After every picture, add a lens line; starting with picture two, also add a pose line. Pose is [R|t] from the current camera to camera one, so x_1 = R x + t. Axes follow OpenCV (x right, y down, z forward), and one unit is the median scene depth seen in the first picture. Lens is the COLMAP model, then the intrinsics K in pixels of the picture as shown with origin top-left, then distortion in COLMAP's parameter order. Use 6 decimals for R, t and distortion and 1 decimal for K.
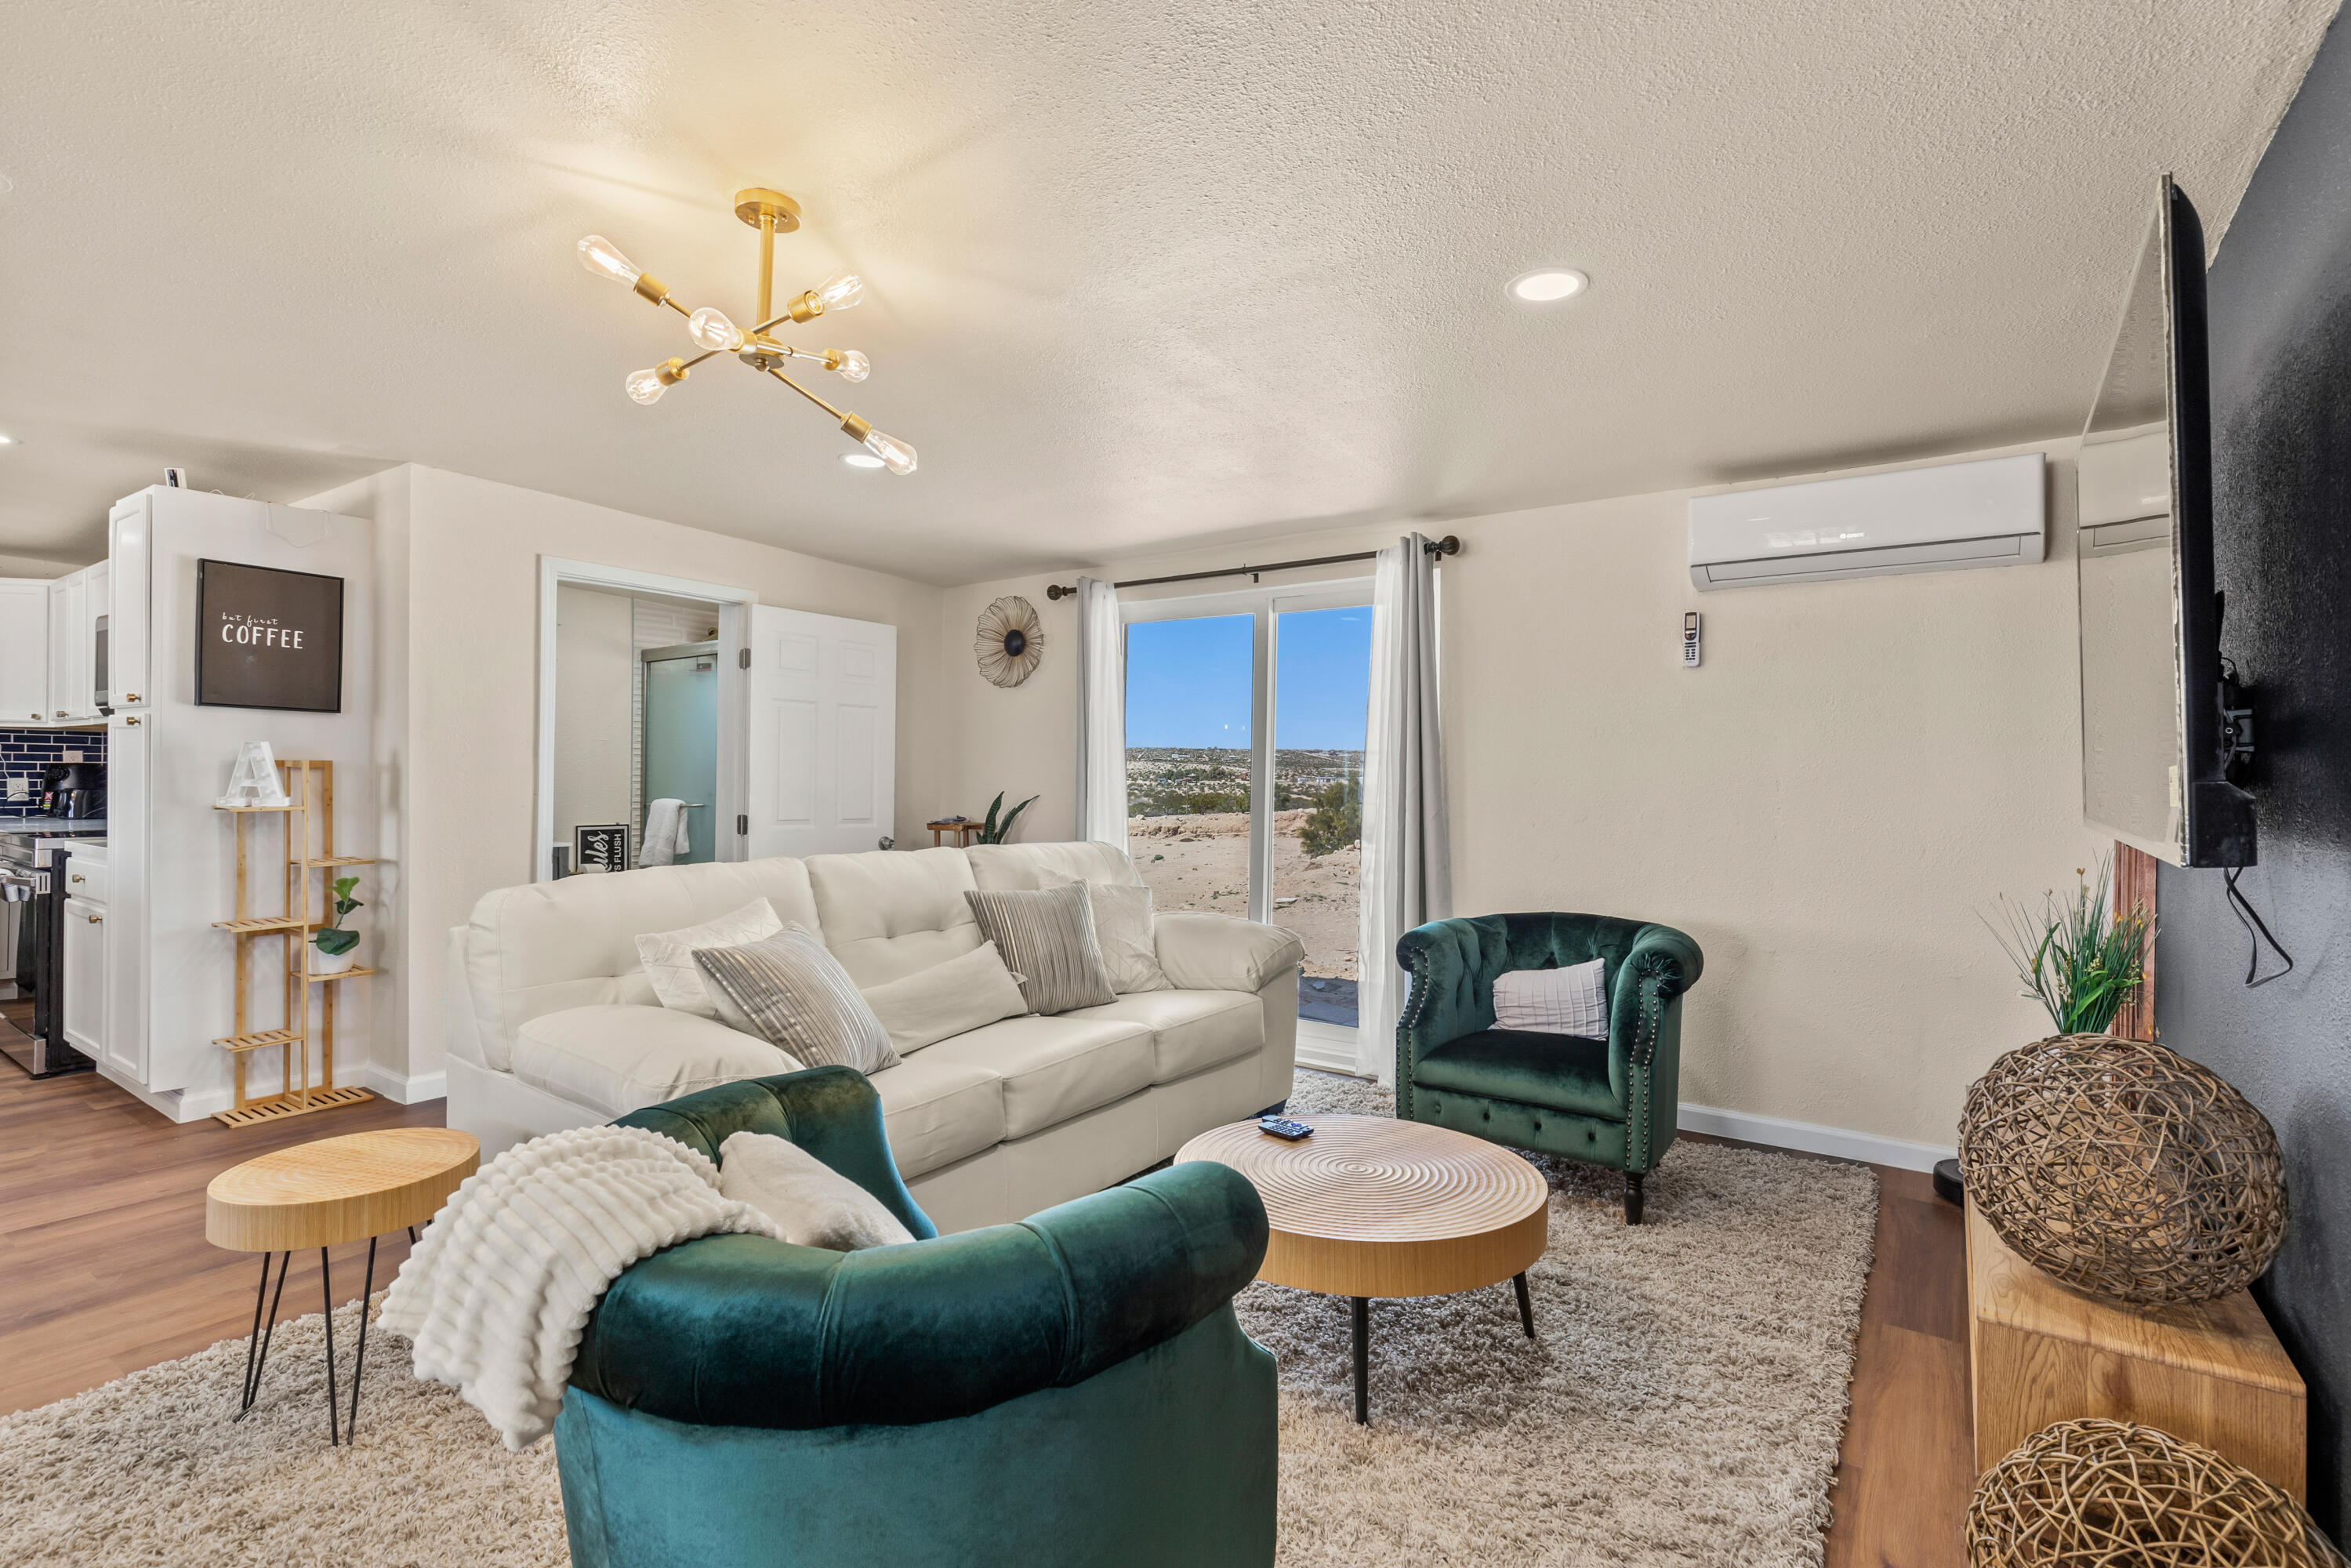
lens RADIAL K [[1111.8, 0, 1169.2], [0, 1111.8, 773.1], [0, 0, 1]] dist [0.009110, -0.001541]
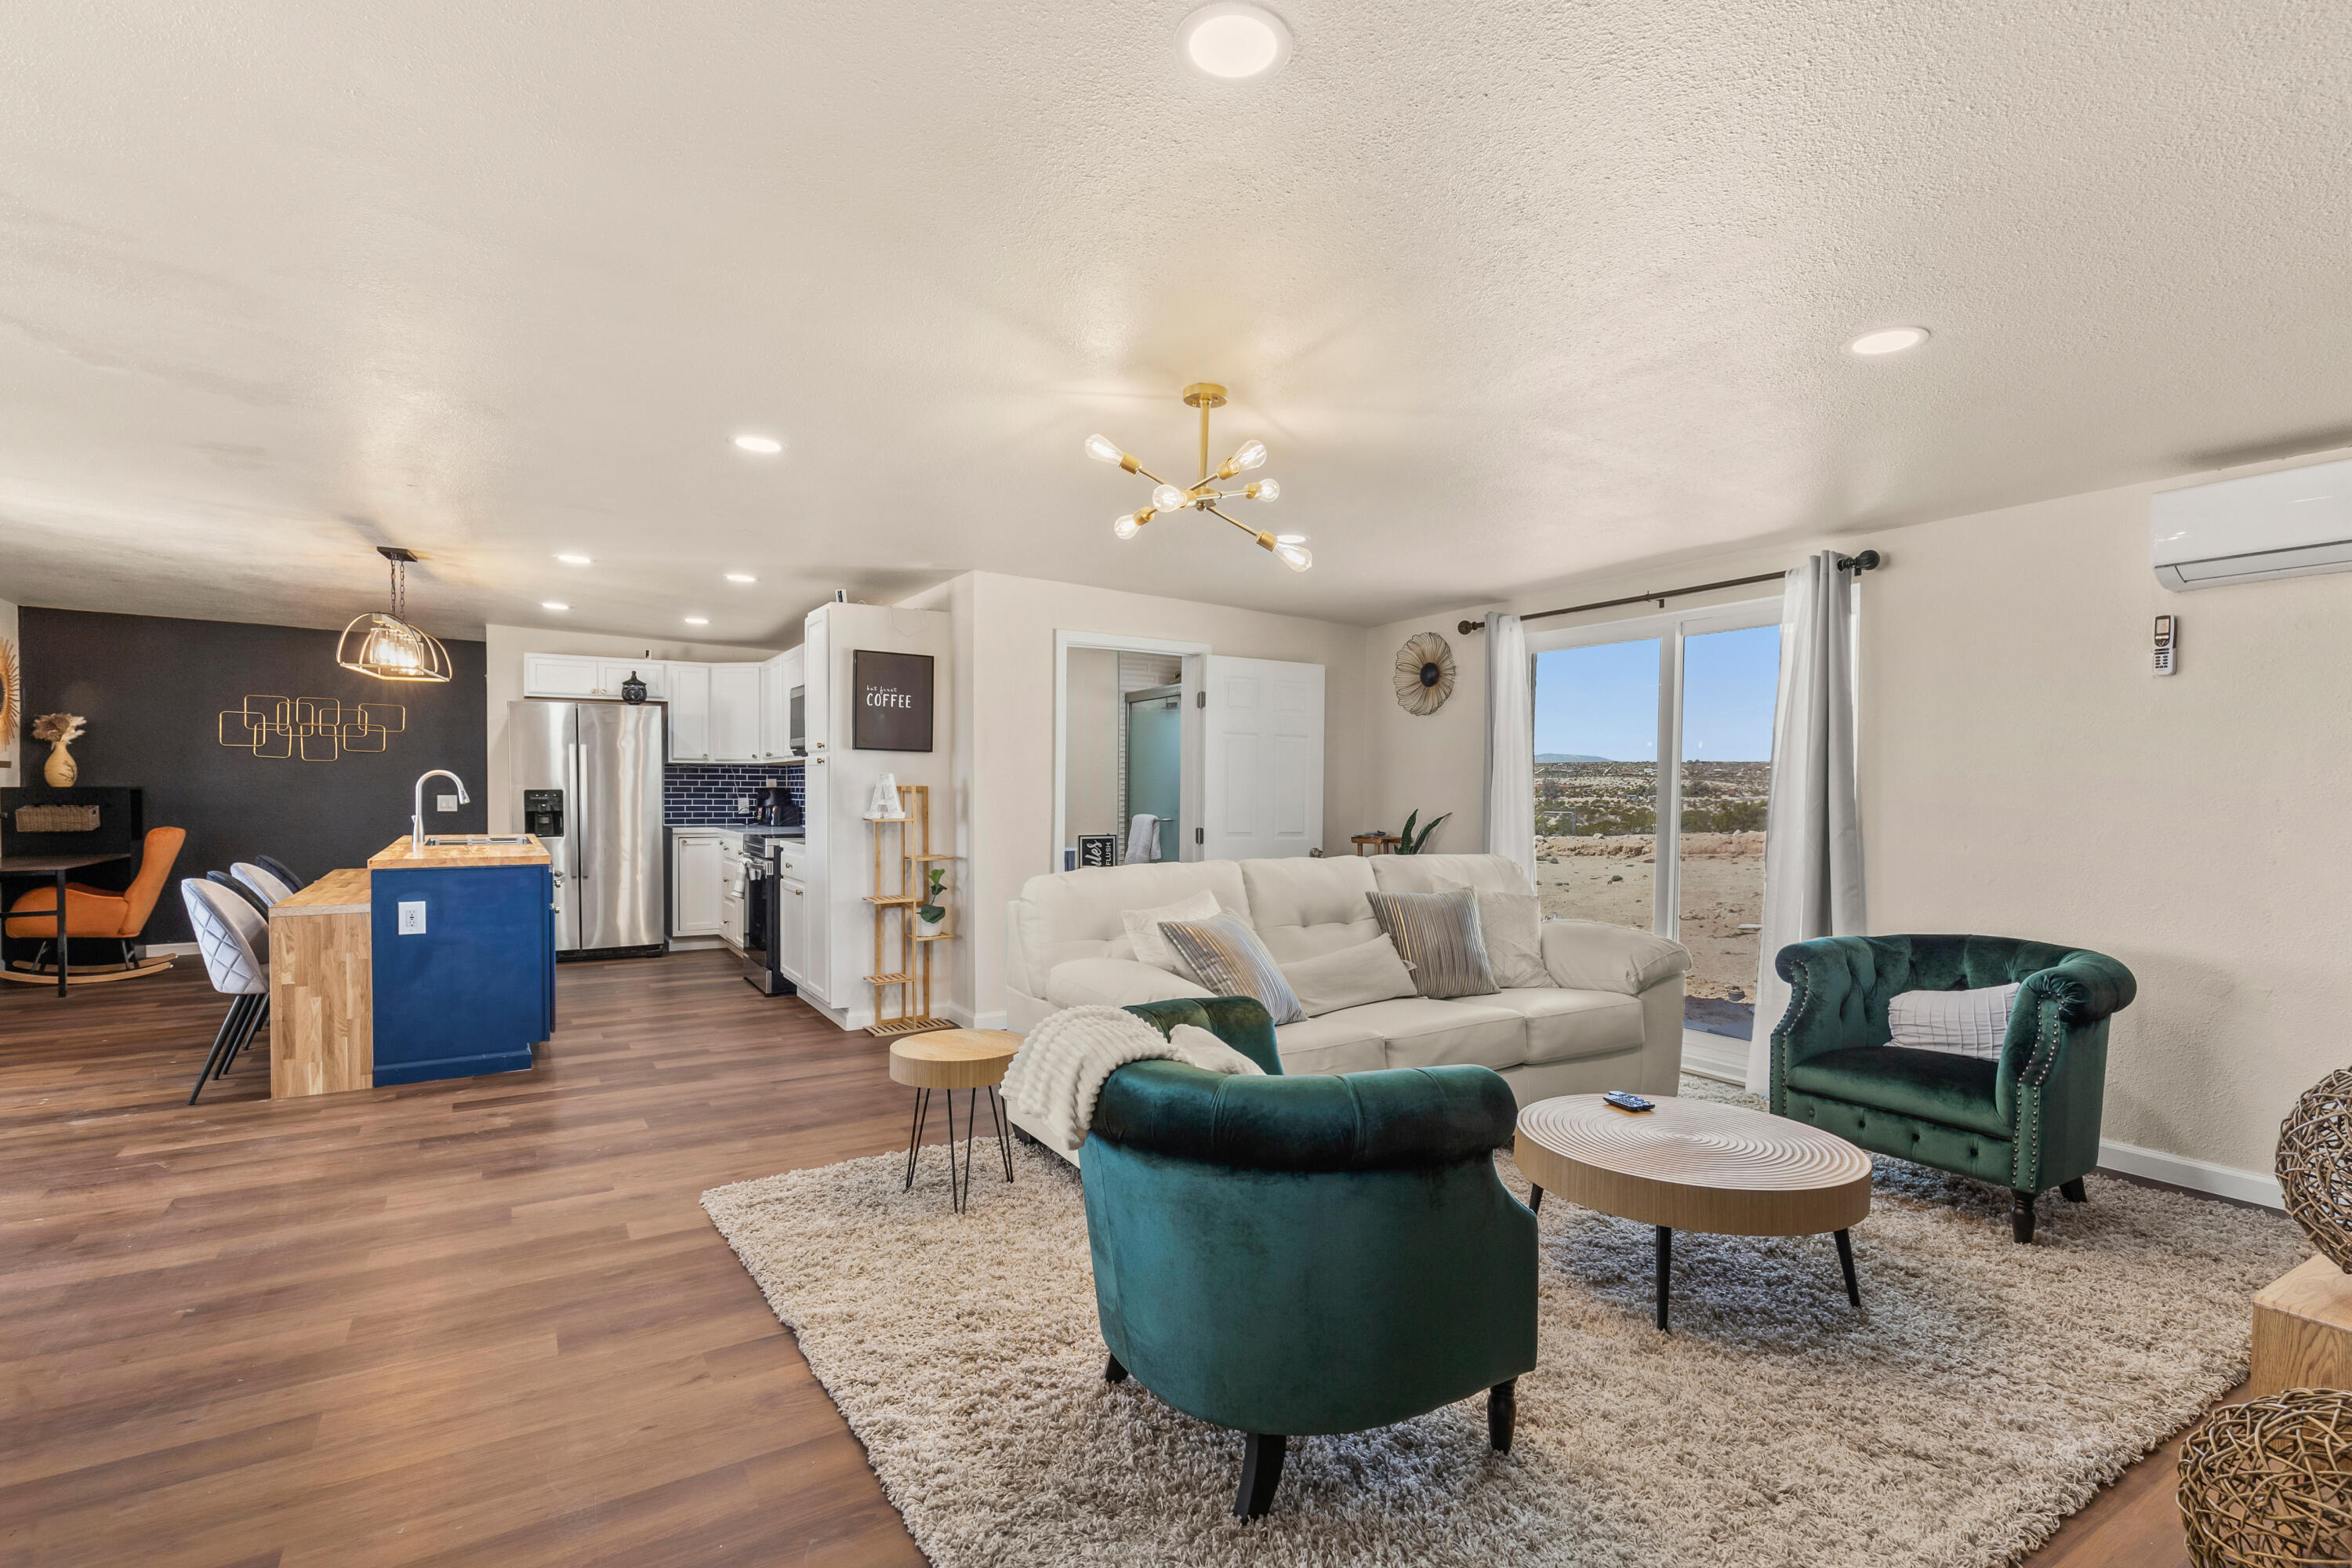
lens RADIAL K [[1108.6, 0, 1176.0], [0, 1108.6, 784.0], [0, 0, 1]] dist [0.002045, -0.000073]
pose [[0.922184, -0.005885, -0.386706, 0.092115], [0.003778, 0.999974, -0.006207, -0.004476], [0.386733, 0.004263, 0.922182, -0.192462]]
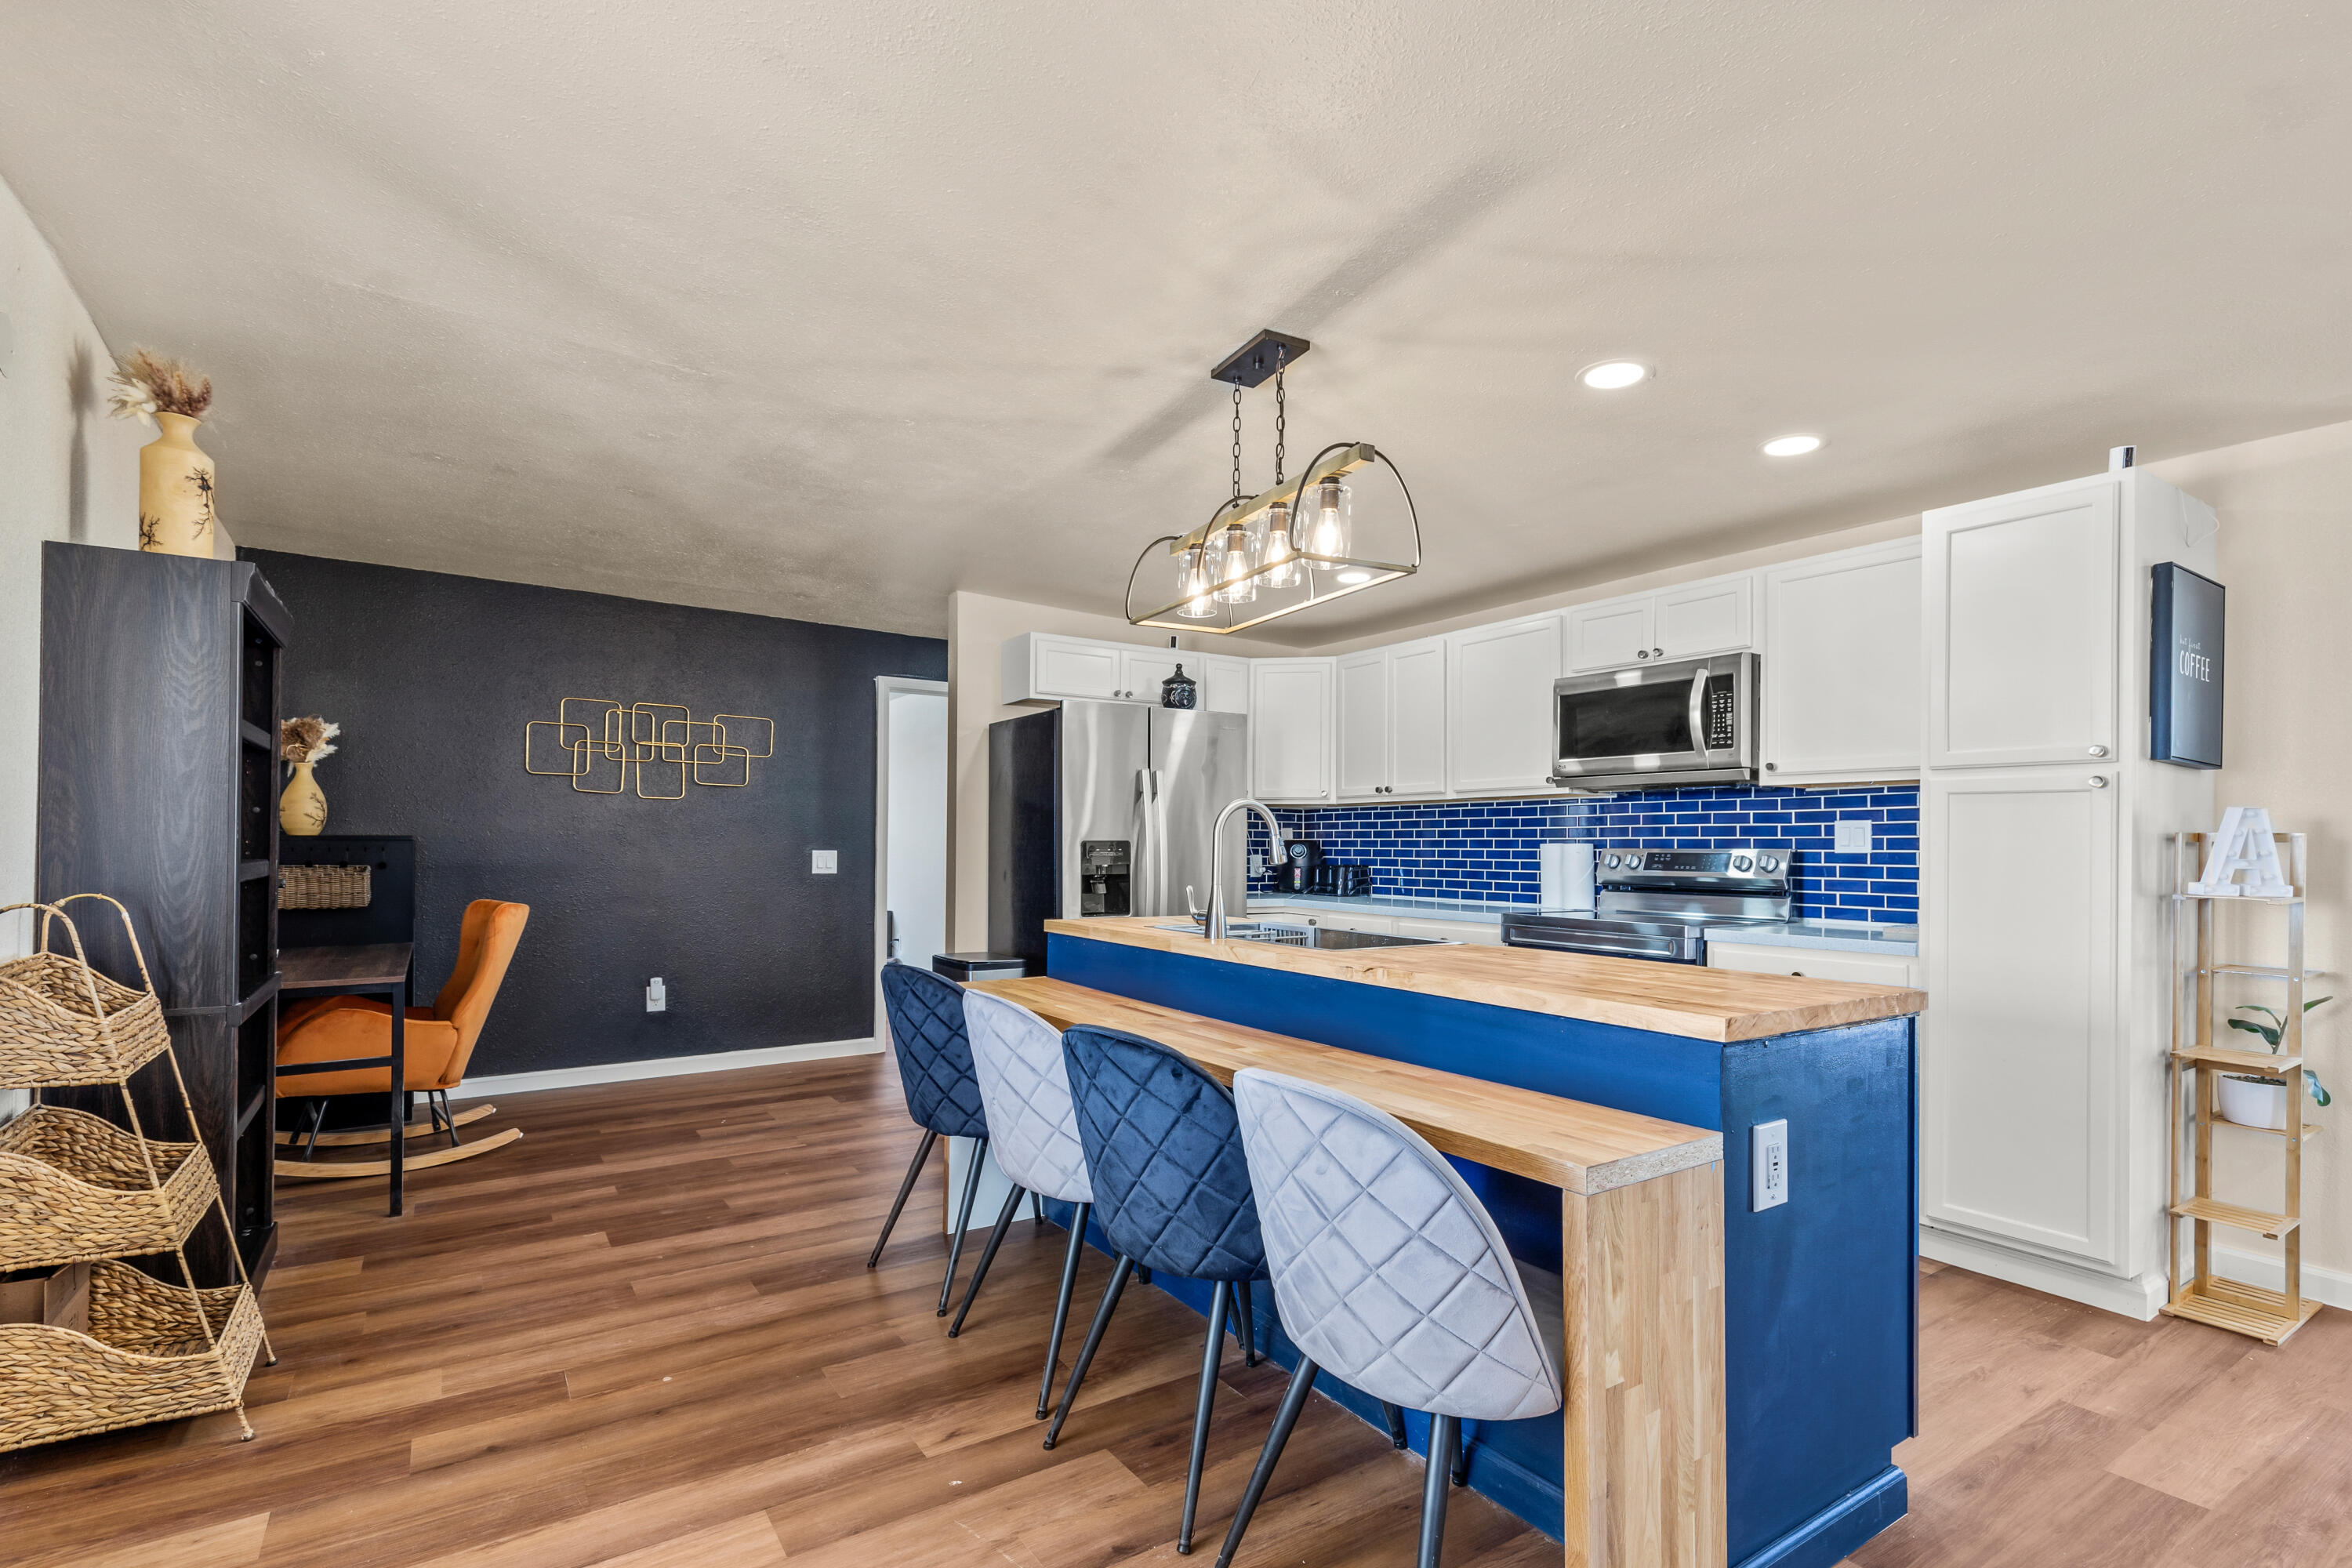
lens RADIAL K [[1113.9, 0, 1283.0], [0, 1113.9, 844.8], [0, 0, 1]] dist [0.000086, -0.000069]
pose [[0.941767, -0.002998, -0.336252, -1.223941], [0.002305, 0.999994, -0.002460, -0.003186], [0.336257, 0.001542, 0.941769, 0.101176]]
